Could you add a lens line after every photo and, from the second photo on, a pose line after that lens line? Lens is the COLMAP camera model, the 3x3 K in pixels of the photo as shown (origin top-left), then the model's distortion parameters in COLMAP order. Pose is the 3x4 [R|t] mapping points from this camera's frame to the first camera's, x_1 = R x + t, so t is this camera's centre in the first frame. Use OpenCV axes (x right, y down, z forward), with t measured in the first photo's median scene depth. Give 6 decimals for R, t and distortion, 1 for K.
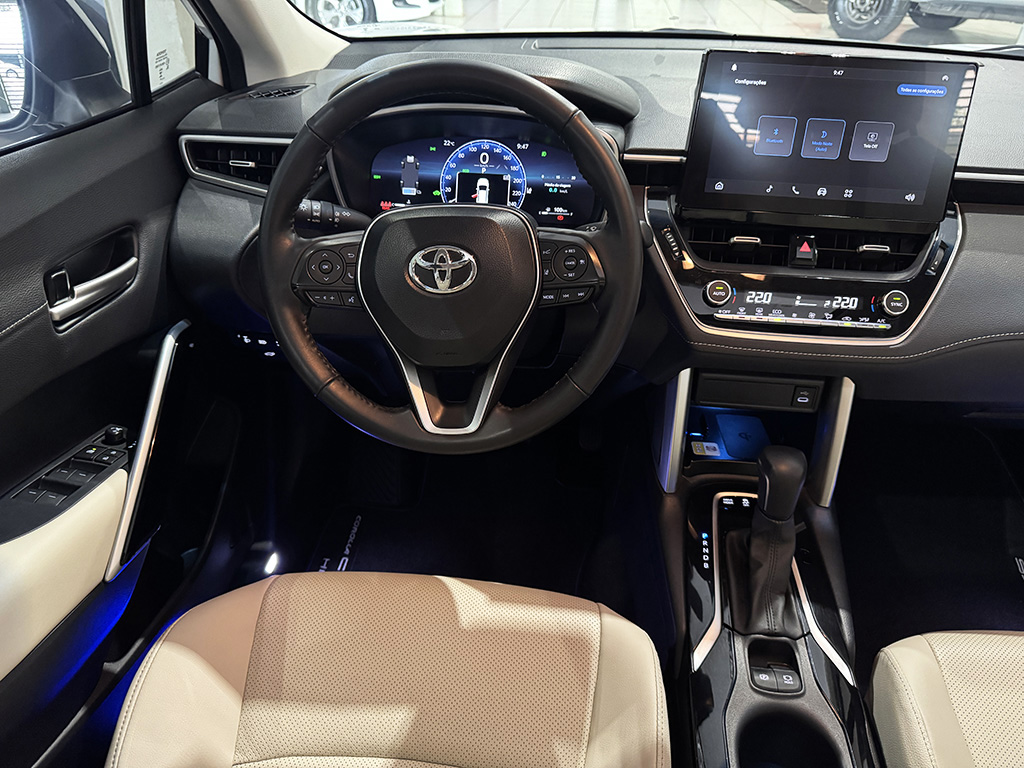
lens RADIAL K [[724.5, 0, 535.0], [0, 724.5, 392.2], [0, 0, 1]] dist [0.060342, -0.057056]
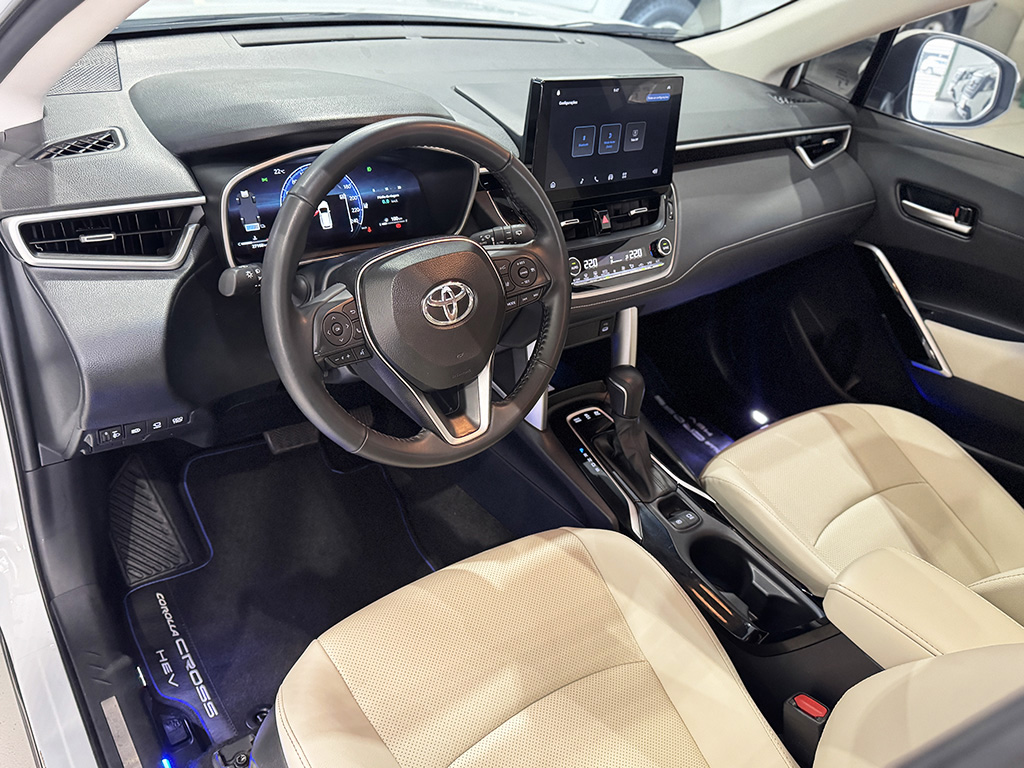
lens RADIAL K [[799.5, 0, 507.7], [0, 799.5, 389.0], [0, 0, 1]] dist [0.081310, -0.006658]
pose [[0.736917, -0.312701, 0.599309, -0.728412], [0.258719, 0.949539, 0.177315, -0.205429], [-0.624513, 0.024386, 0.780633, -0.030680]]
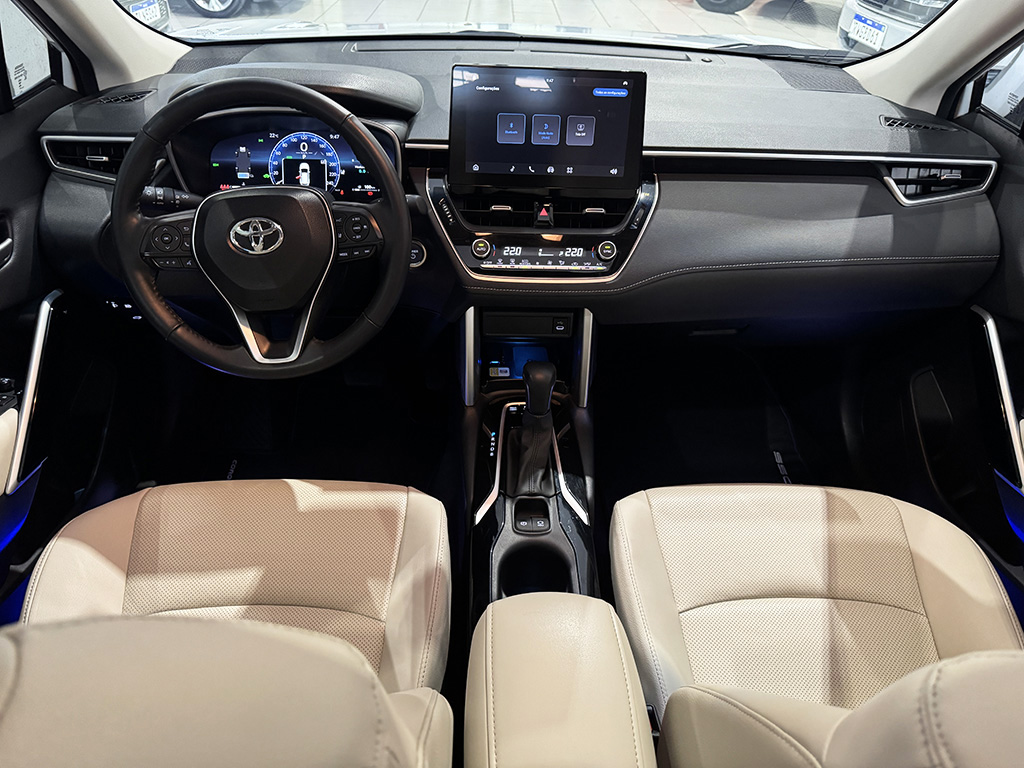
lens RADIAL K [[724.5, 0, 529.9], [0, 724.5, 387.6], [0, 0, 1]] dist [0.060342, -0.057056]
pose [[0.992695, -0.062450, 0.103230, 0.181243], [0.059229, 0.997666, 0.033980, 0.077301], [-0.105111, -0.027618, 0.994077, -0.330619]]
